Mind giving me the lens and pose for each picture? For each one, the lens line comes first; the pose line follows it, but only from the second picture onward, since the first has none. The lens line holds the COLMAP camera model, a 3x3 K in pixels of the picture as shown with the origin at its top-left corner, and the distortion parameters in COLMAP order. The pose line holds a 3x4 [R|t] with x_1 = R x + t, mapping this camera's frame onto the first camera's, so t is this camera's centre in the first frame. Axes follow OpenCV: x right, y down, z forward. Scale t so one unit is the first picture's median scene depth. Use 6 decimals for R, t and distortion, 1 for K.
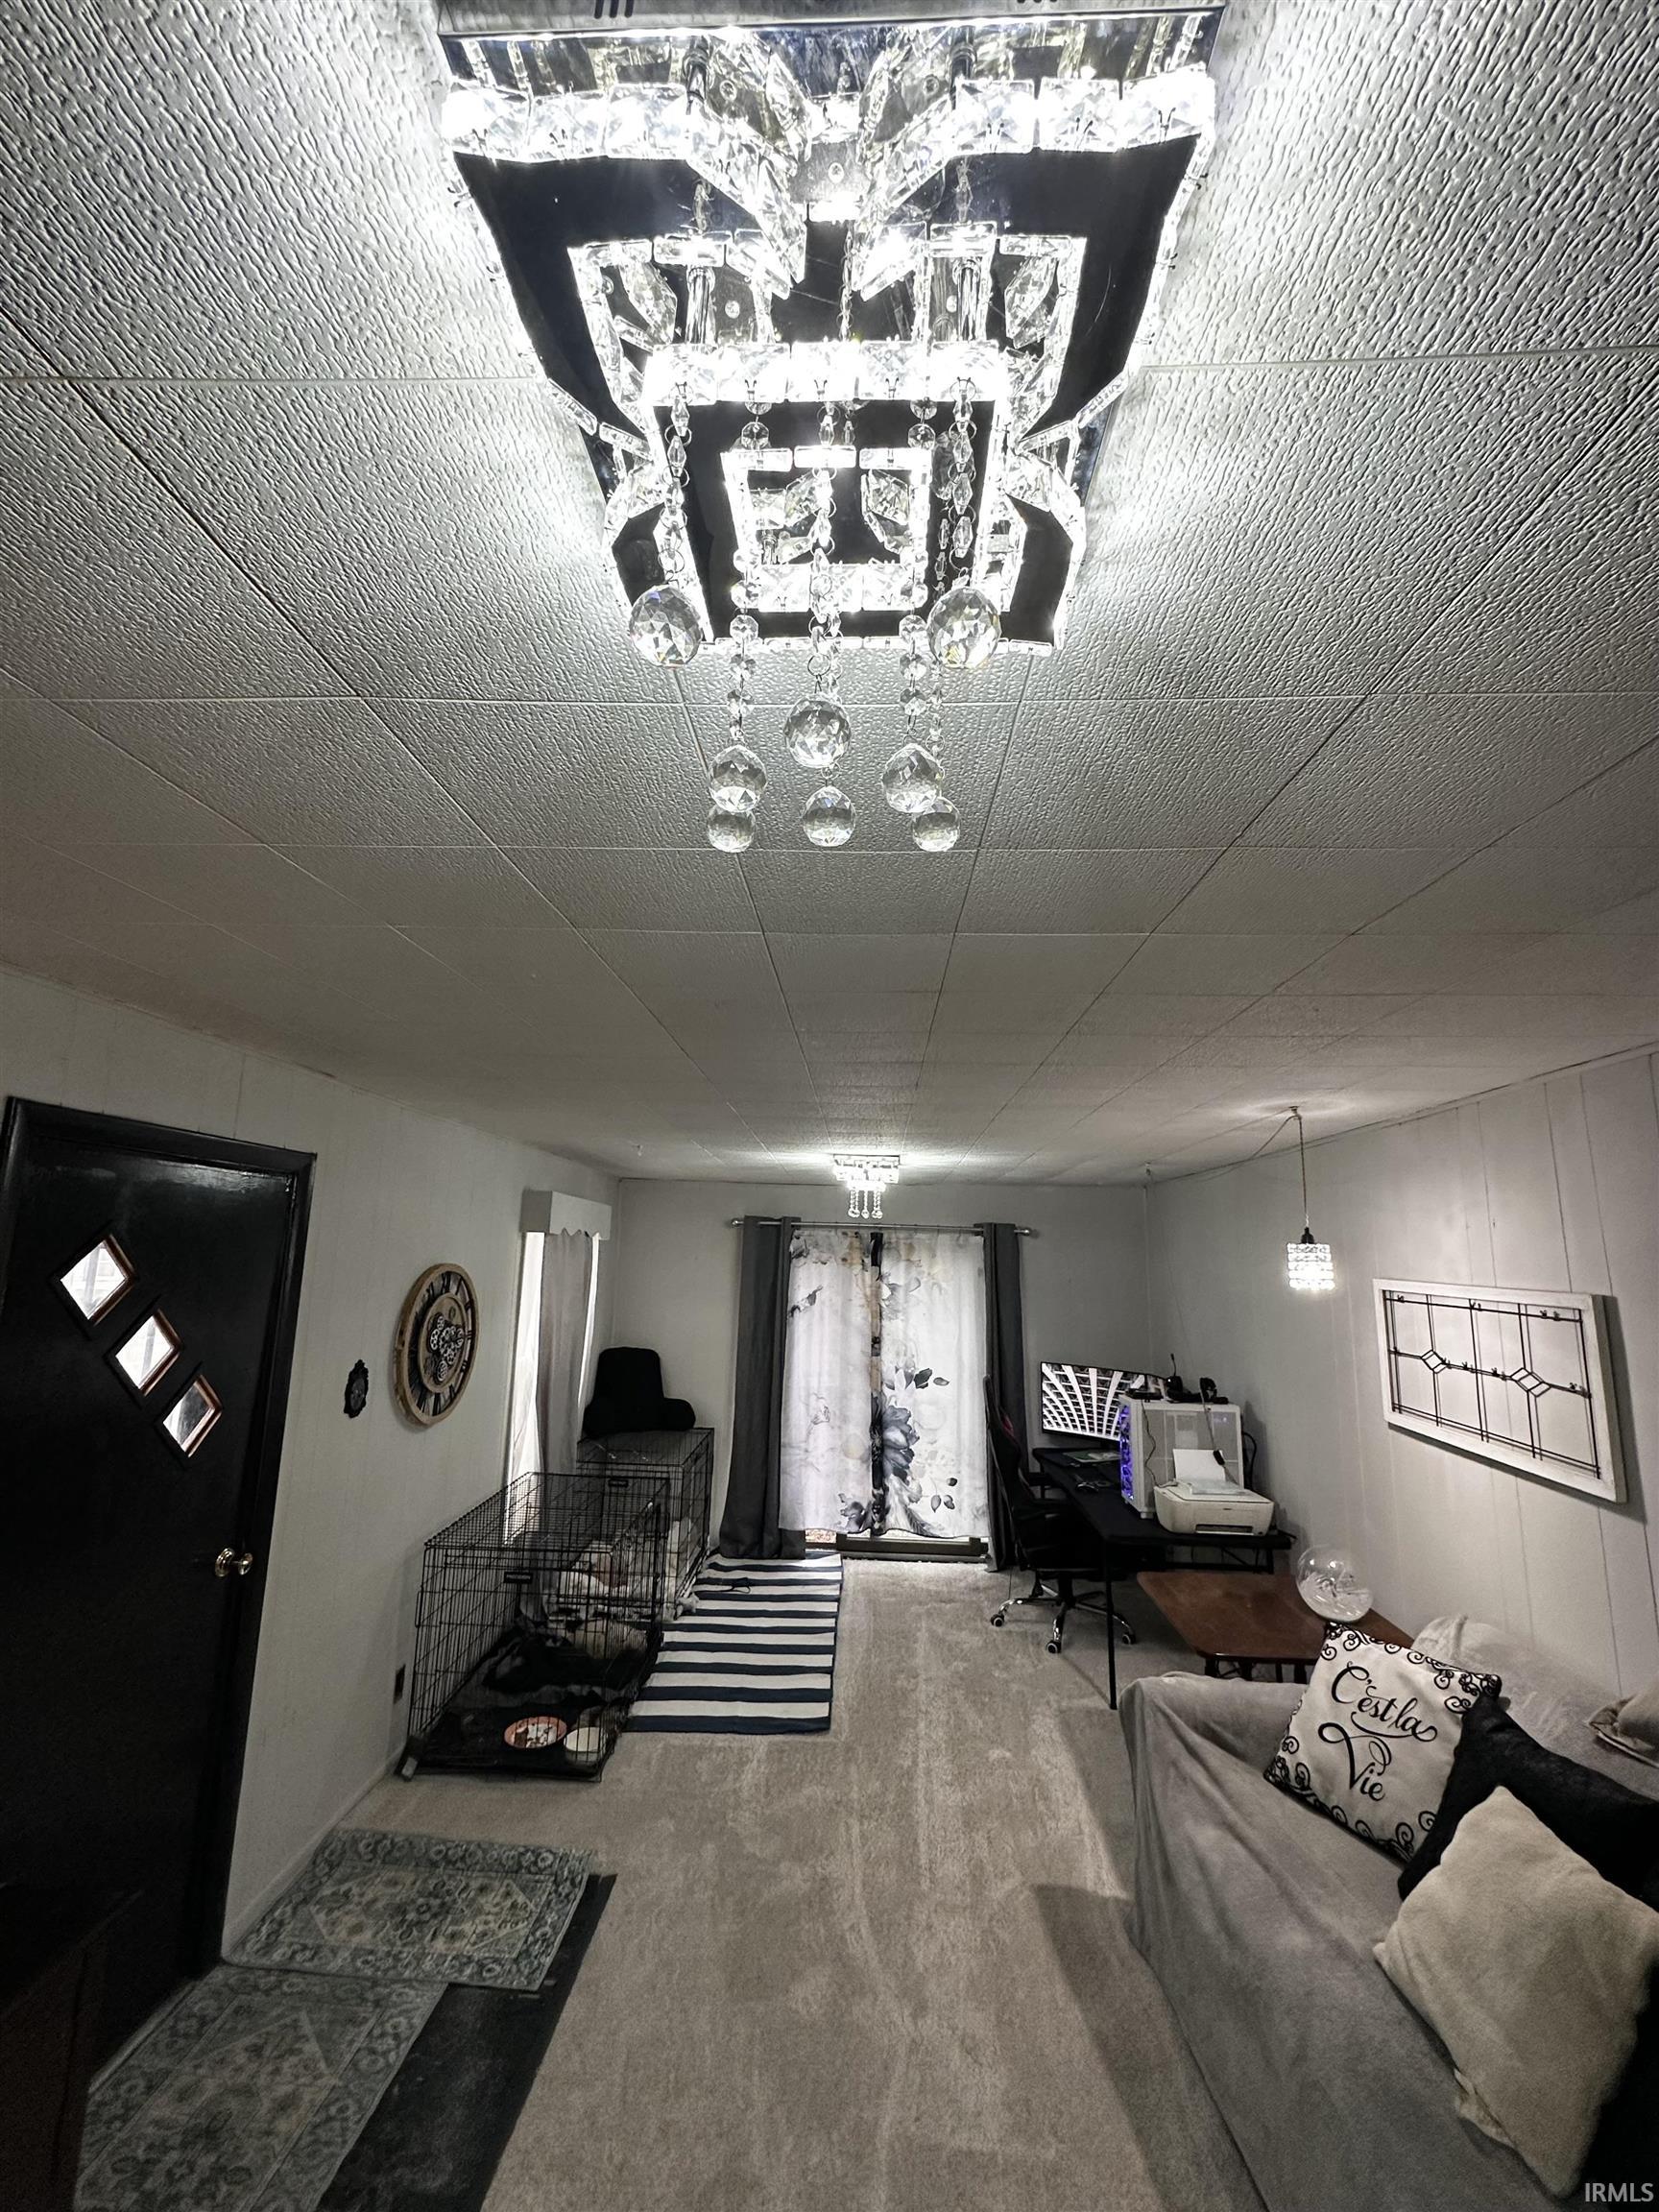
lens RADIAL K [[885.6, 0, 830.0], [0, 885.6, 1110.4], [0, 0, 1]] dist [-0.002654, 0.000817]
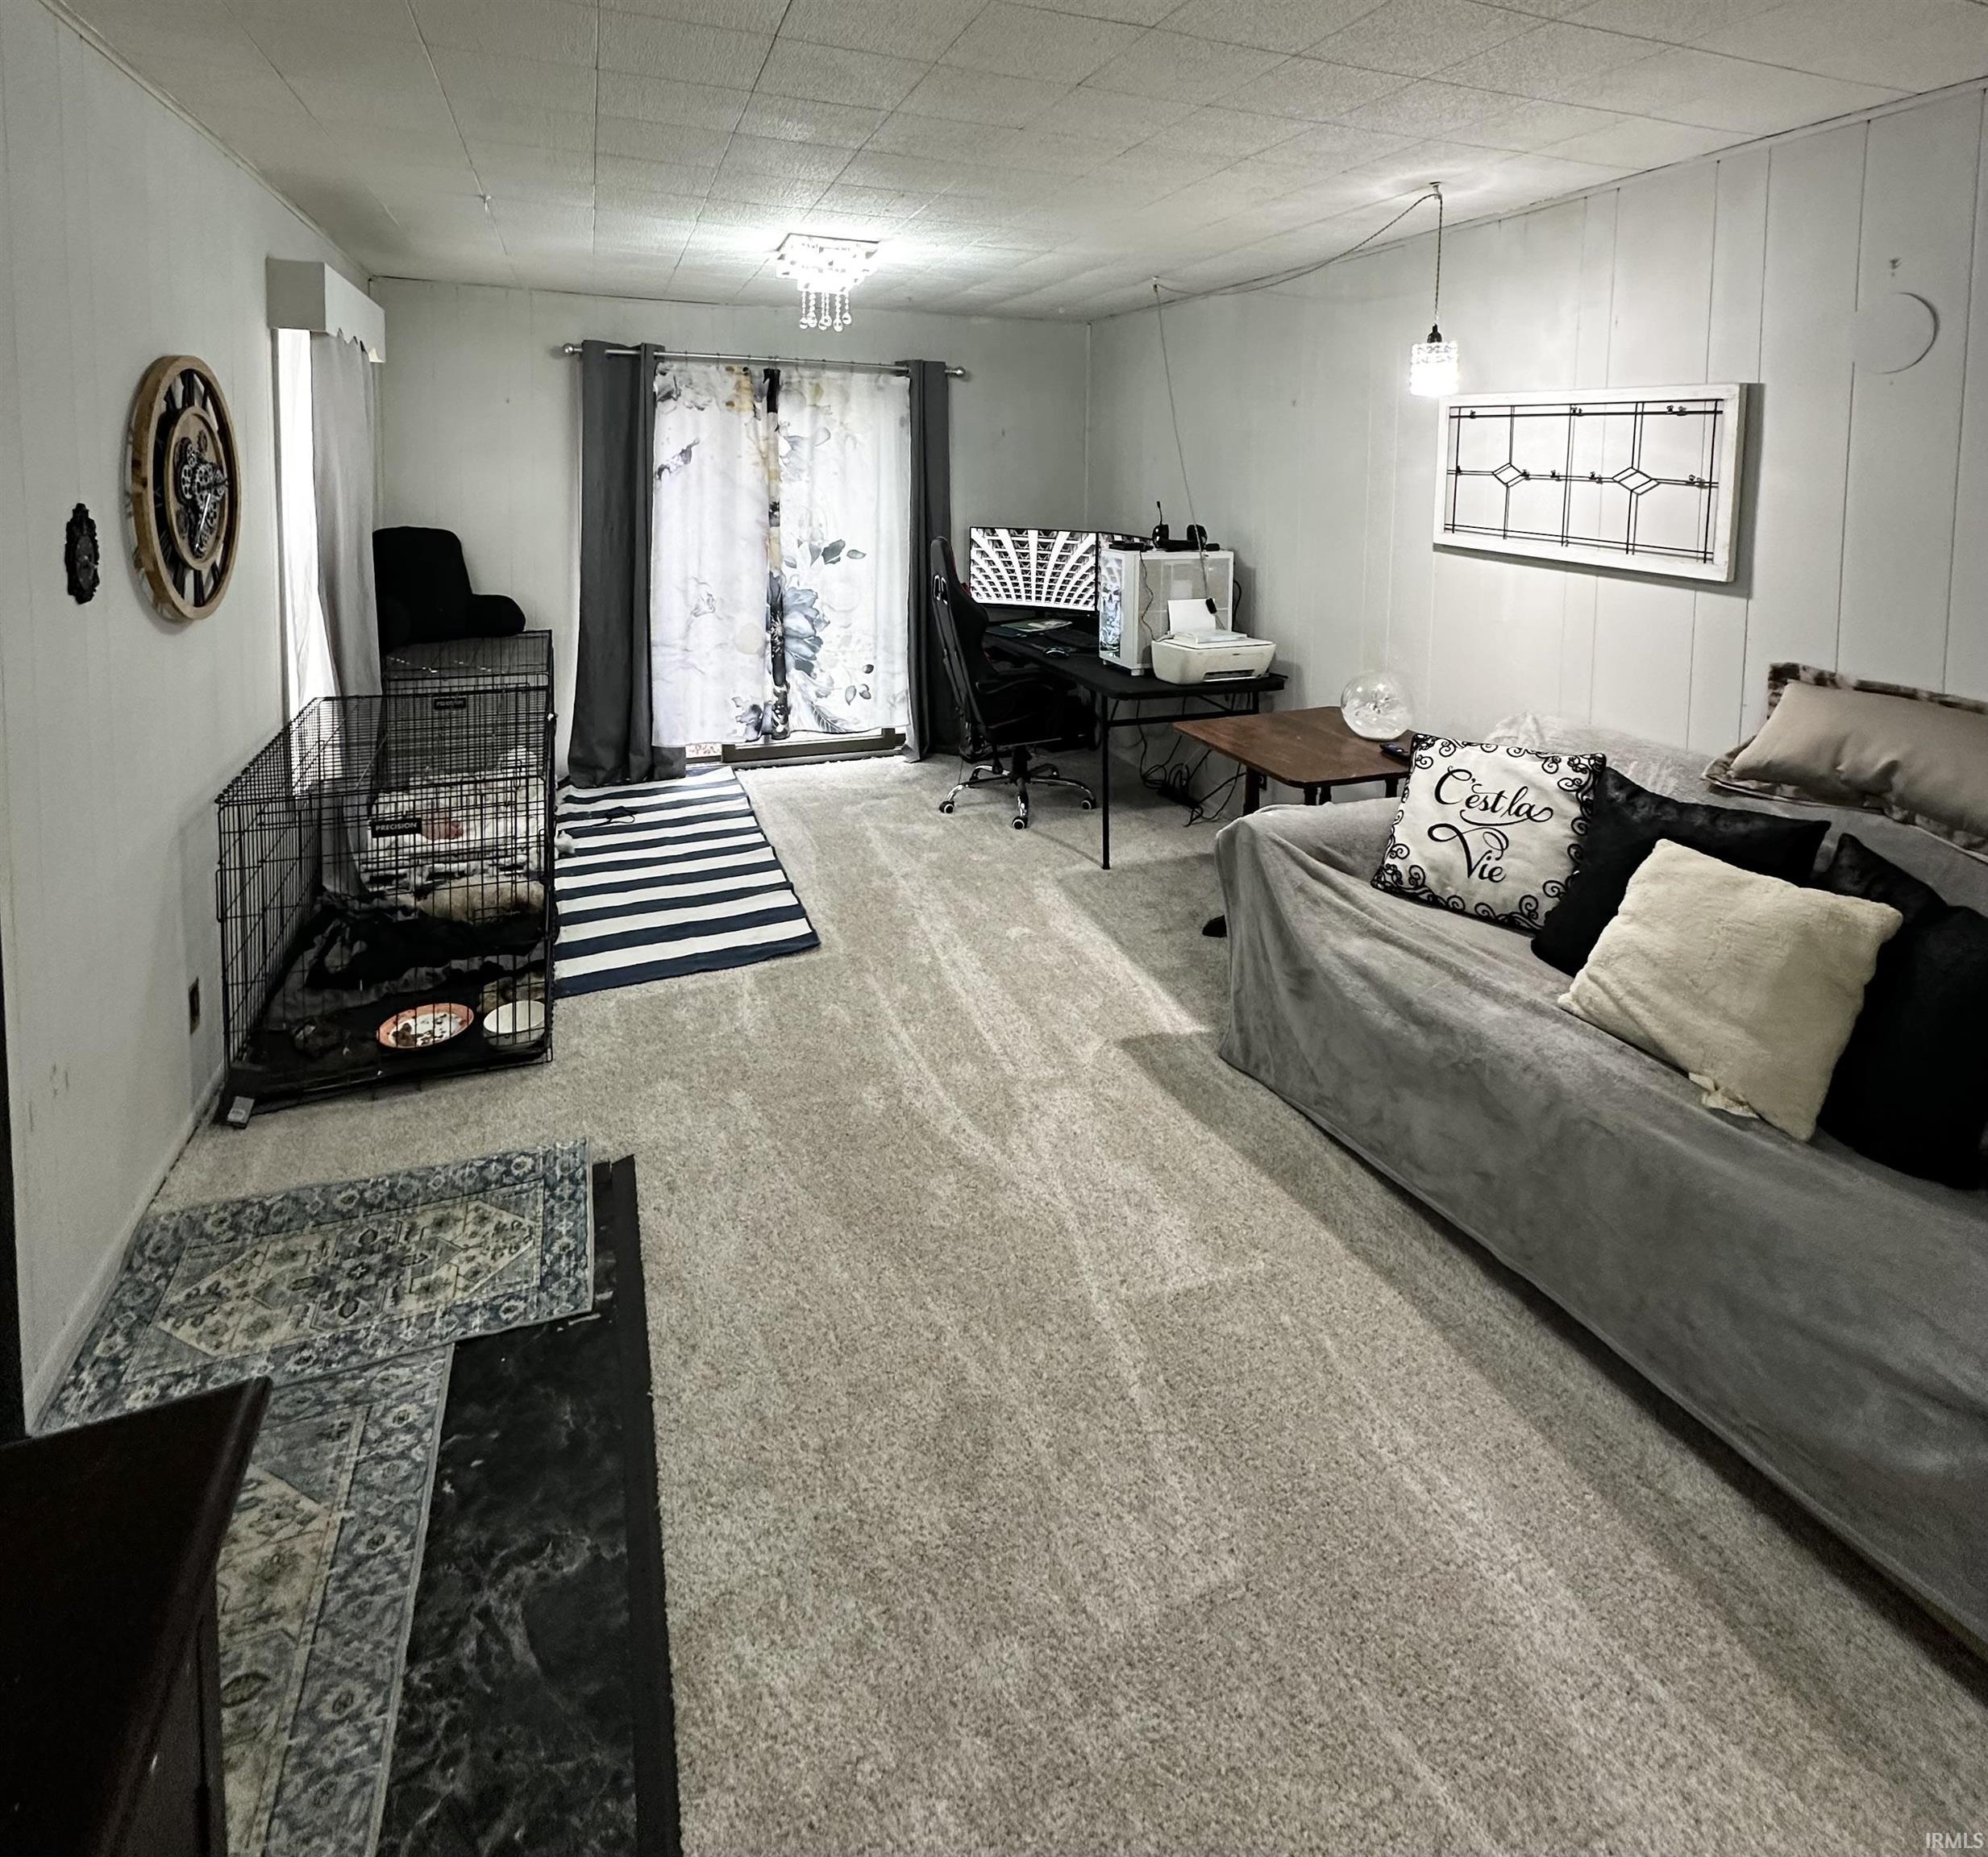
lens RADIAL K [[1055.5, 0, 993.8], [0, 1055.5, 534.8], [0, 0, 1]] dist [-0.002257, 0.000777]
pose [[0.916127, -0.036011, 0.399267, -0.240408], [-0.061204, 0.971718, 0.228075, 0.102619], [-0.396189, -0.233382, 0.888013, 0.164465]]
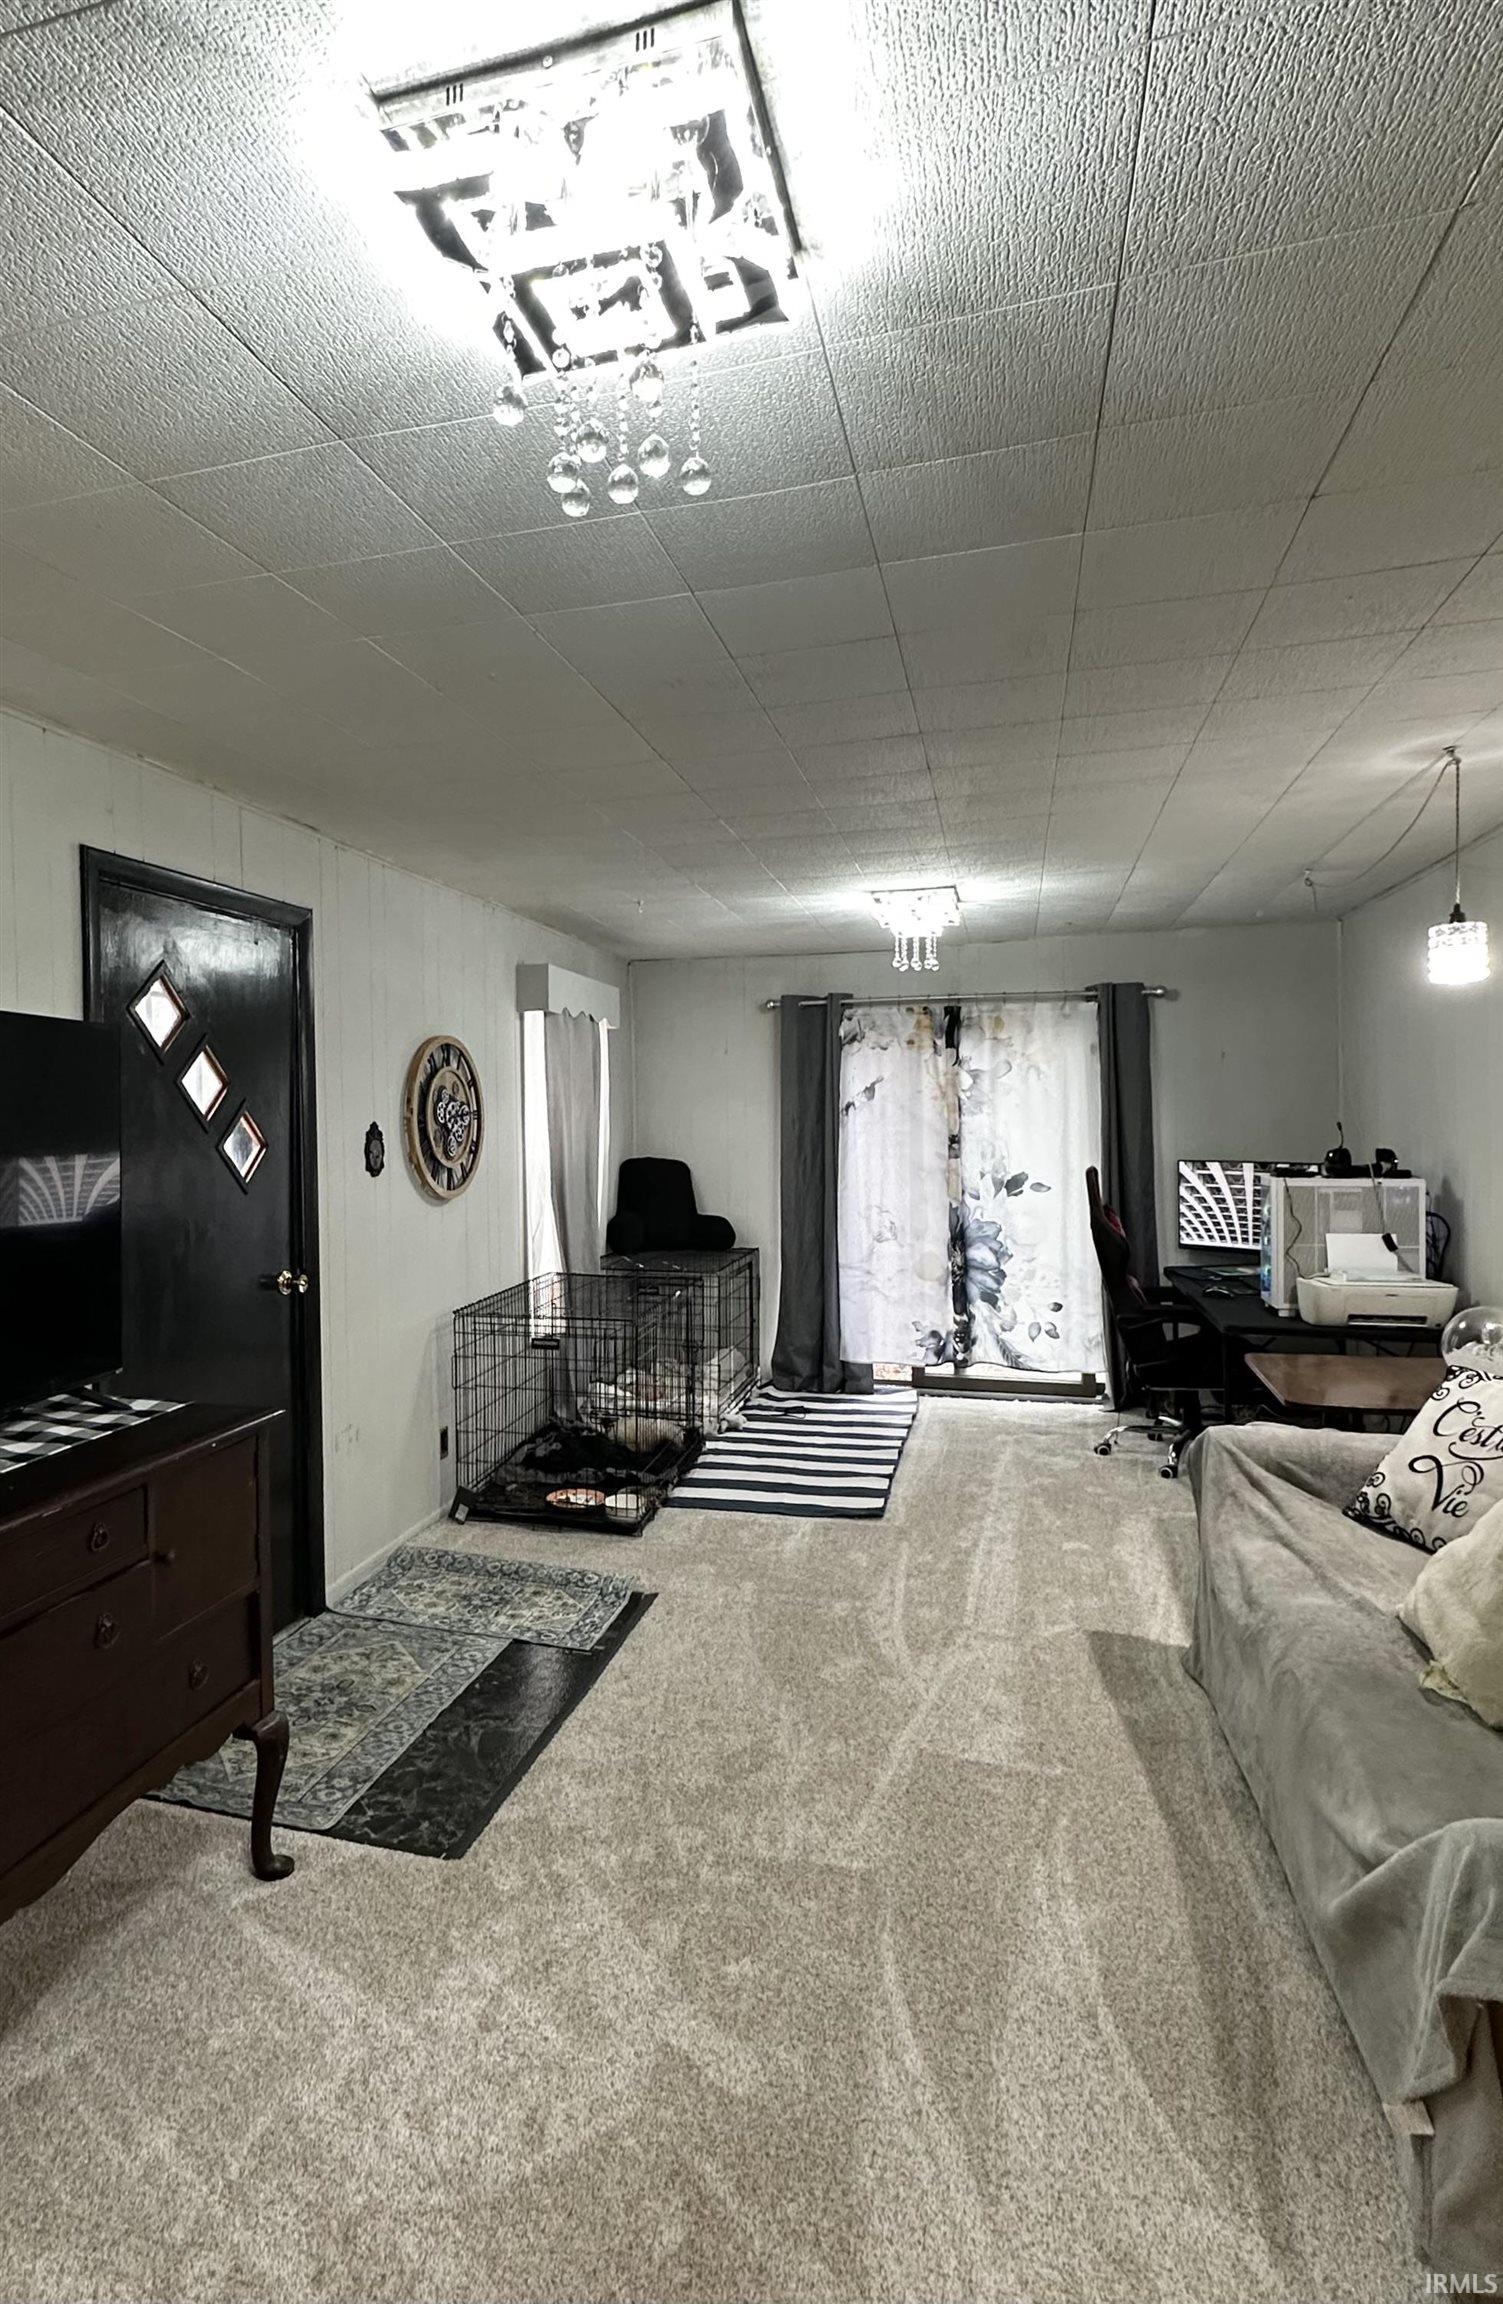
lens RADIAL K [[1231.7, 0, 608.7], [0, 1231.7, 1144.8], [0, 0, 1]] dist [-0.001737, 0.000338]
pose [[0.962872, -0.031319, -0.268135, 0.084570], [0.080923, 0.981058, 0.176005, 0.074189], [0.257543, -0.191168, 0.947167, -0.223620]]
